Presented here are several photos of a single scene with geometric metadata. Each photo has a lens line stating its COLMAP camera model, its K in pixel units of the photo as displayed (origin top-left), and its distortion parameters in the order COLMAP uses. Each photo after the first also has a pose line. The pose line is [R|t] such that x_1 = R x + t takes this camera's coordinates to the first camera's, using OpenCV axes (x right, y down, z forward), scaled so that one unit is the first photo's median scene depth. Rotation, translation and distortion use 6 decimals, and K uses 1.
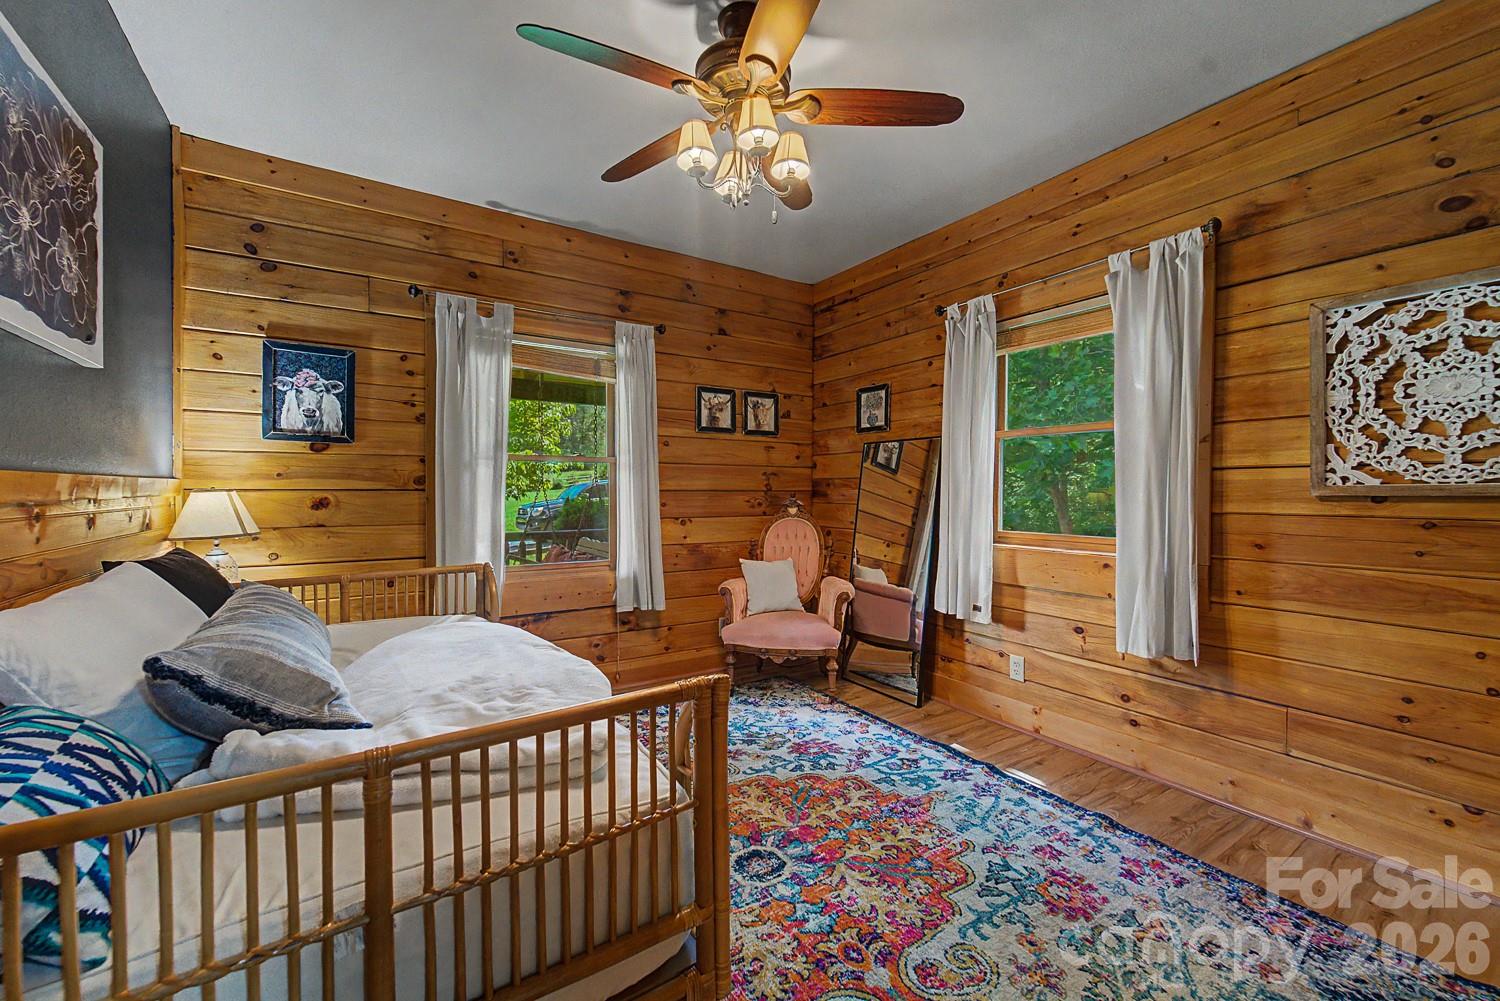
lens RADIAL K [[615.5, 0, 749.5], [0, 615.5, 499.5], [0, 0, 1]] dist [0.001051, -0.001375]
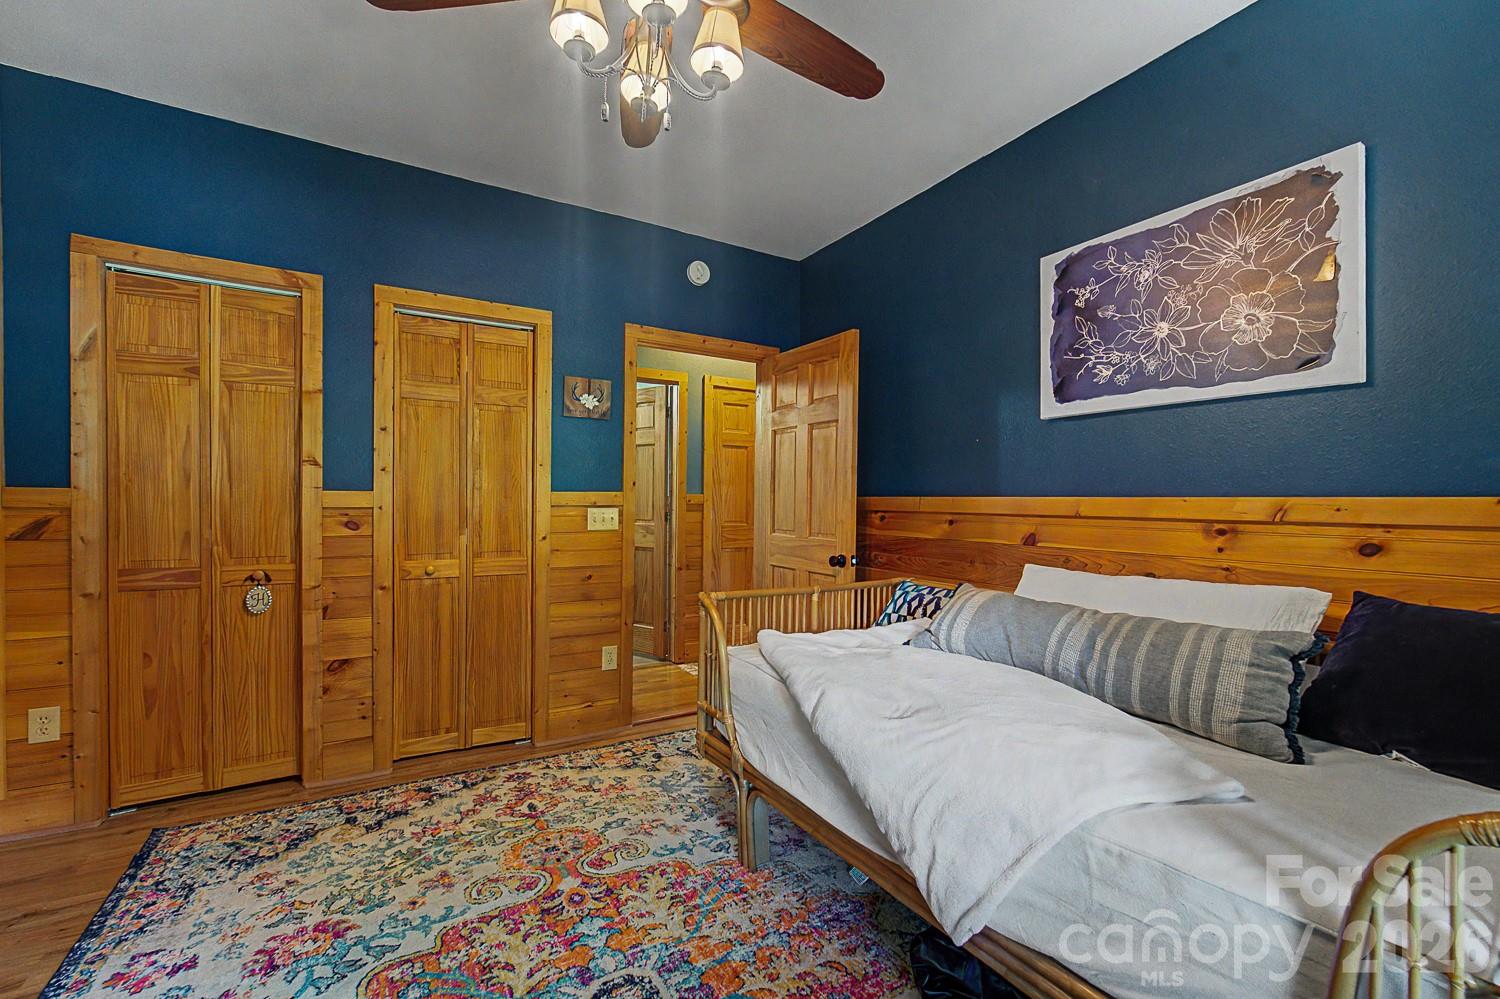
lens RADIAL K [[615.5, 0, 750.7], [0, 615.5, 504.0], [0, 0, 1]] dist [0.001051, -0.001375]
pose [[-0.999310, -0.012077, 0.035133, -0.182943], [-0.011606, 0.999840, 0.013600, -0.032054], [-0.035292, 0.013183, -0.999290, 2.021384]]
